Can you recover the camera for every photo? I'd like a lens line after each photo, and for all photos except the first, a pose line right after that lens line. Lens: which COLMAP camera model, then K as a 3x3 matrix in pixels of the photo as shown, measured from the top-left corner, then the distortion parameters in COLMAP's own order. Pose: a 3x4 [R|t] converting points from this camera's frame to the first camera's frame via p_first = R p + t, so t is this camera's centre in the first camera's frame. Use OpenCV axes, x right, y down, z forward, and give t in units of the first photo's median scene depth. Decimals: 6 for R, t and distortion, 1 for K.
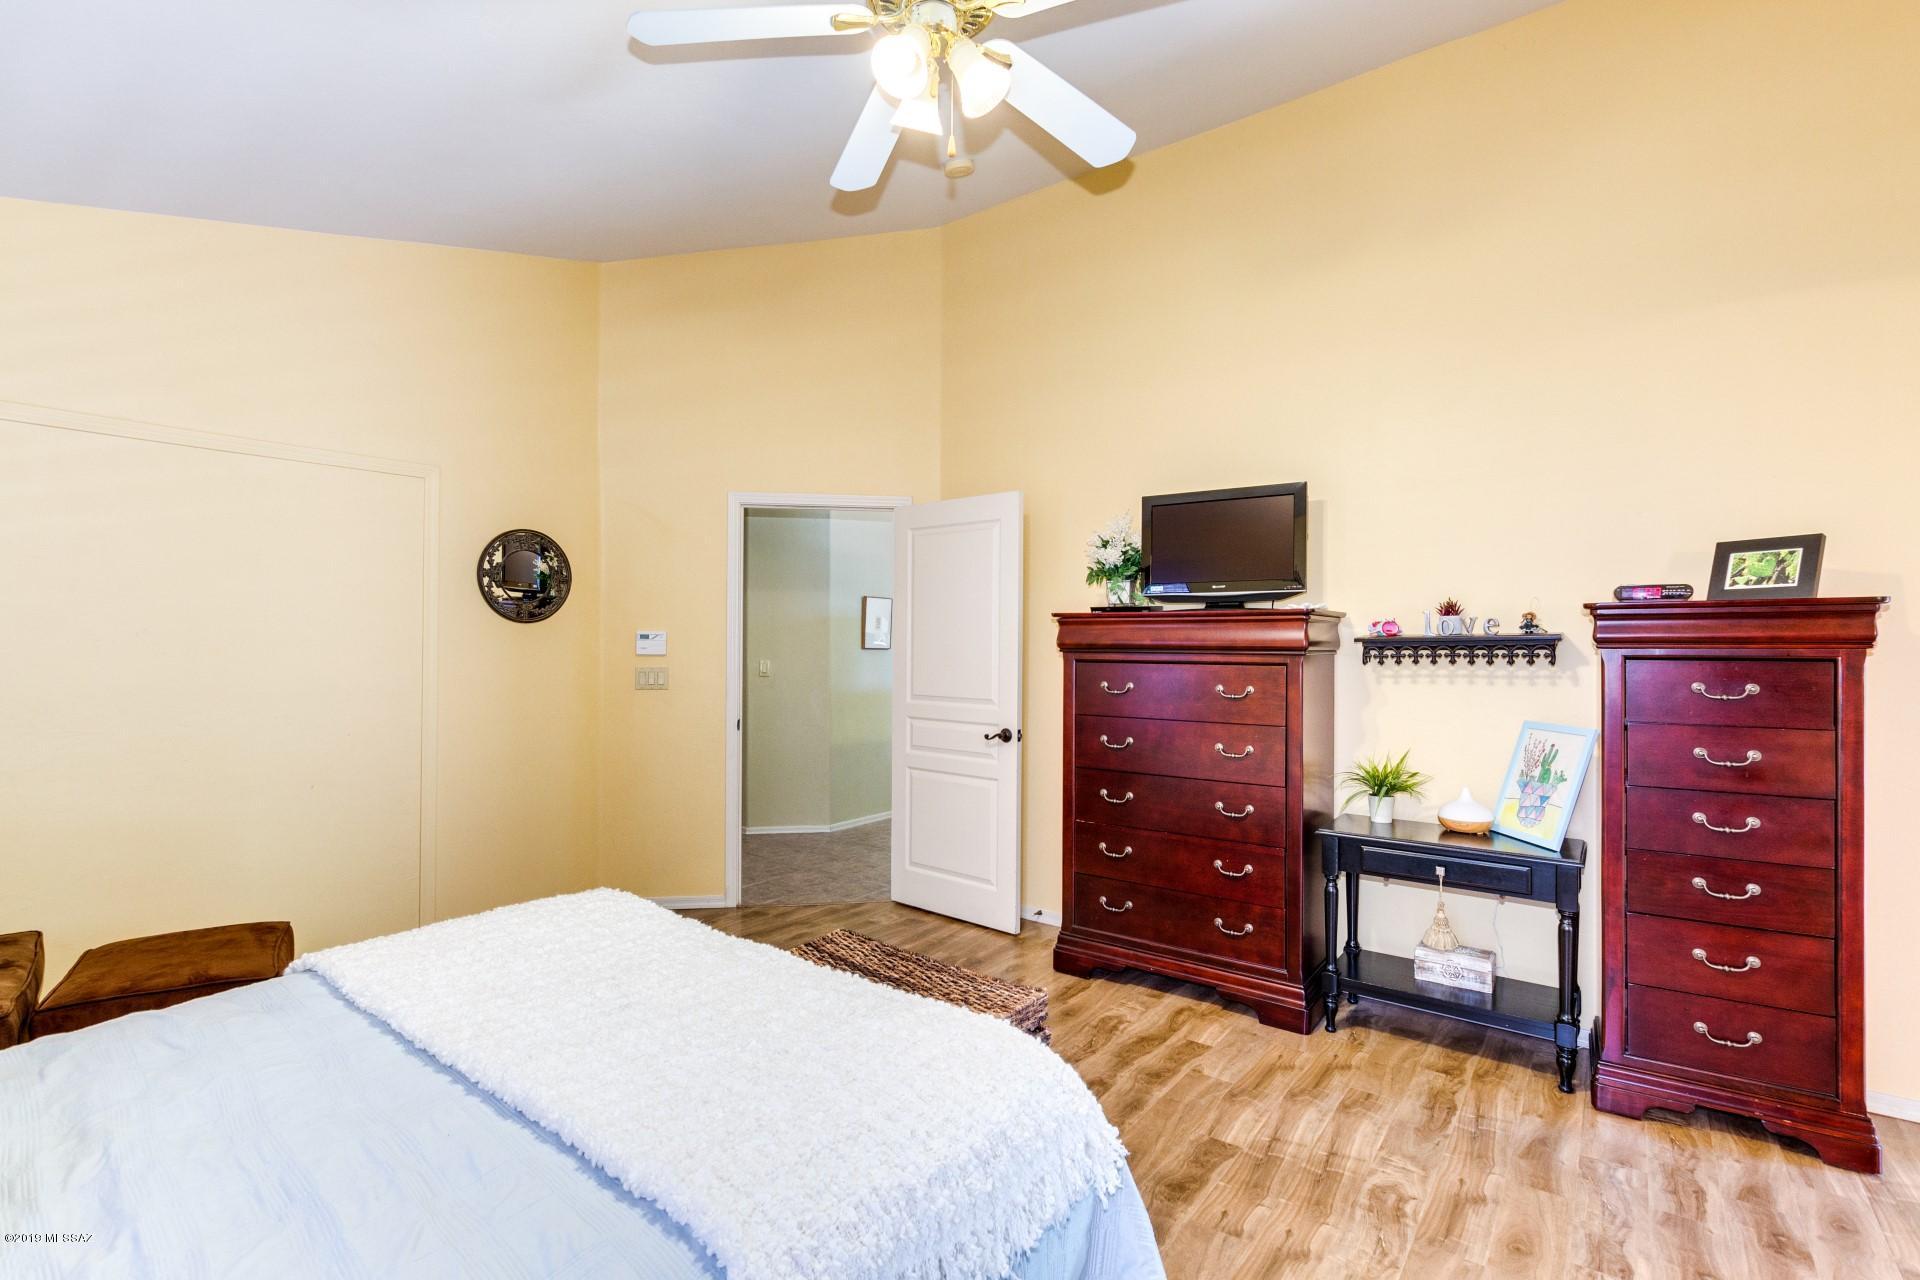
lens RADIAL K [[886.4, 0, 954.9], [0, 886.4, 644.9], [0, 0, 1]] dist [0.002898, -0.000080]
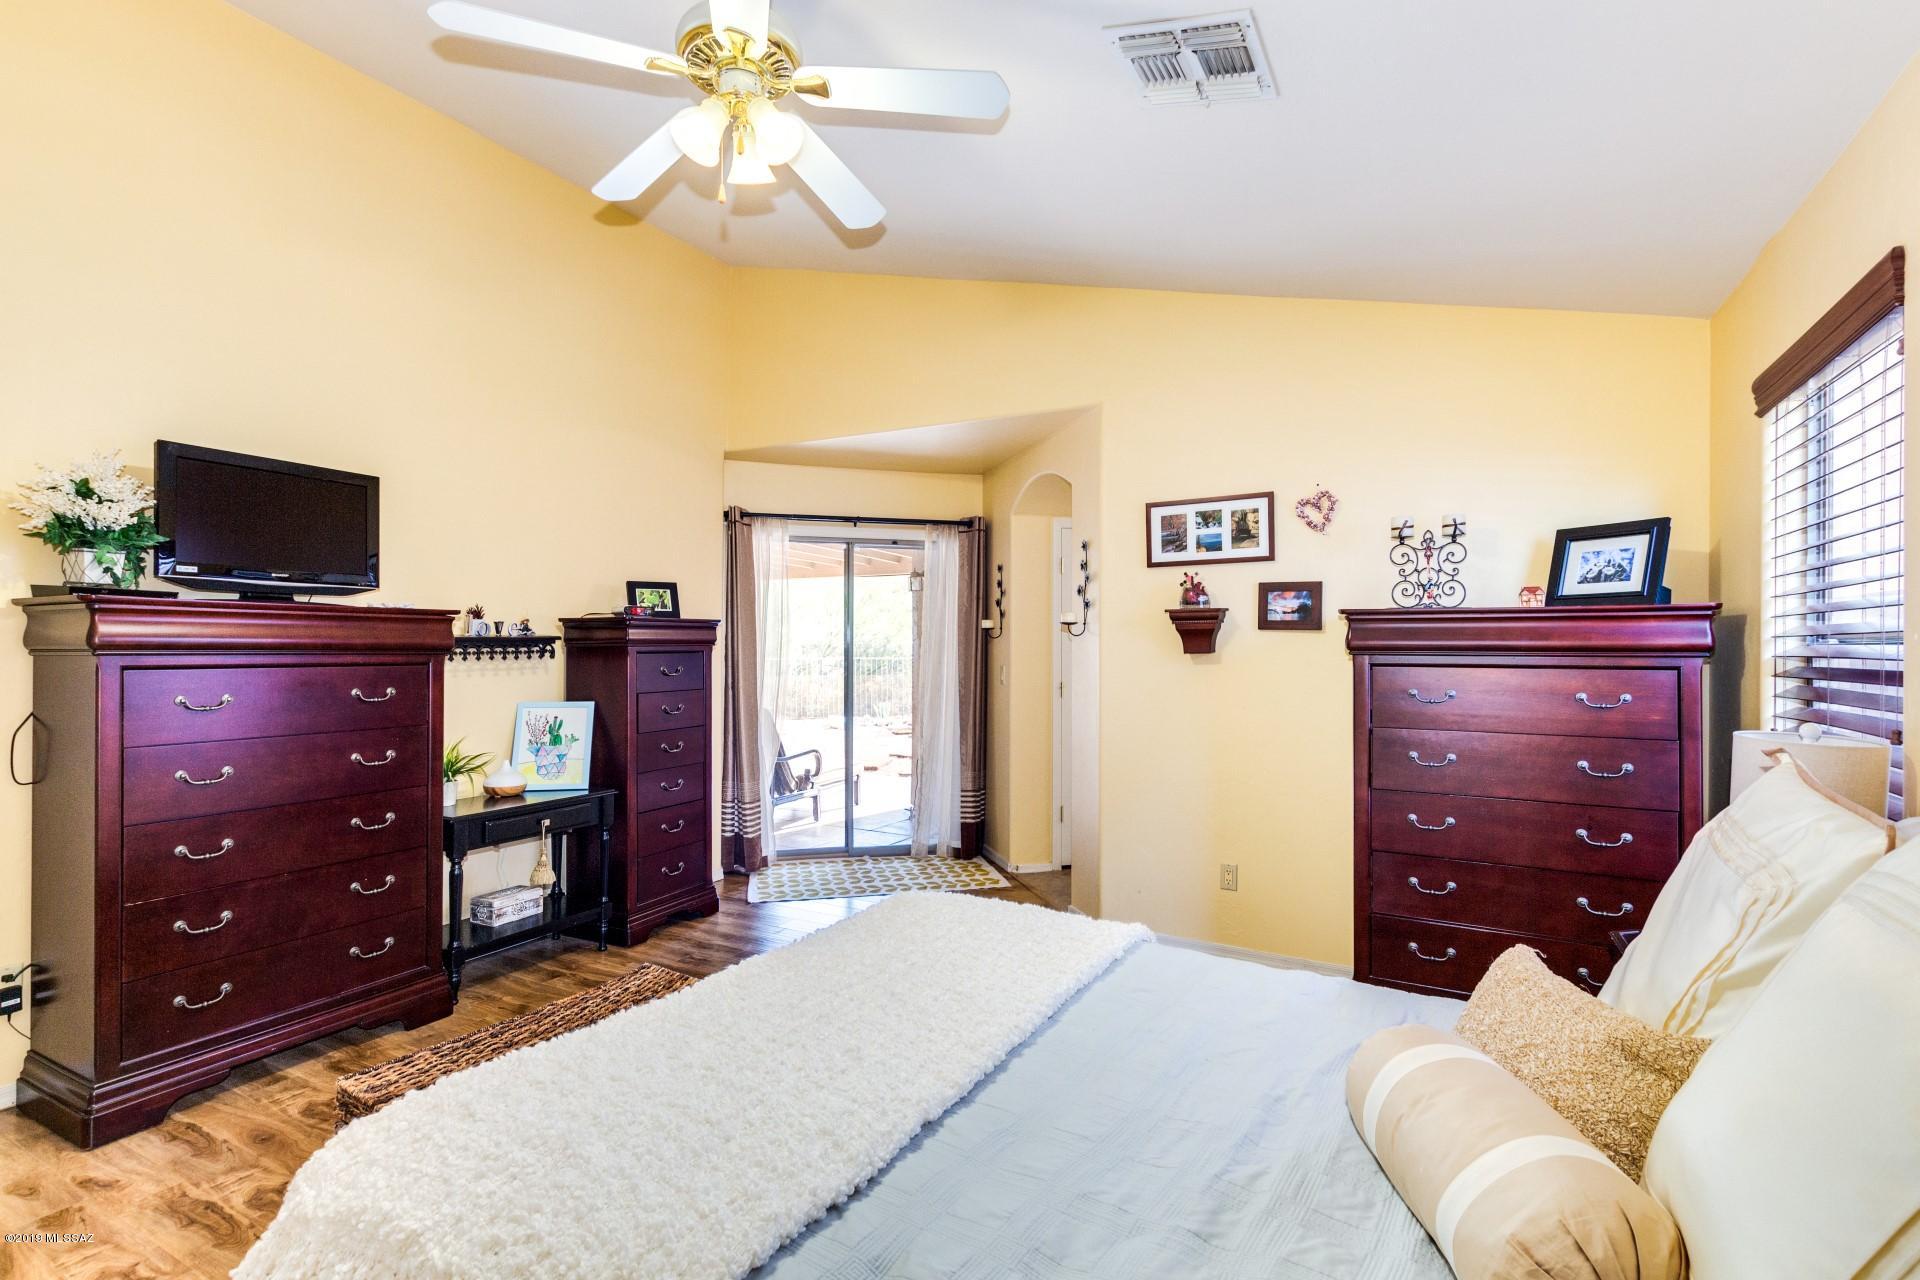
lens RADIAL K [[886.4, 0, 954.9], [0, 886.4, 644.9], [0, 0, 1]] dist [0.002898, -0.000080]
pose [[-0.144535, -0.003316, 0.989494, -0.734945], [-0.002398, 0.999993, 0.003001, -0.003602], [-0.989497, -0.001939, -0.144541, 0.565232]]
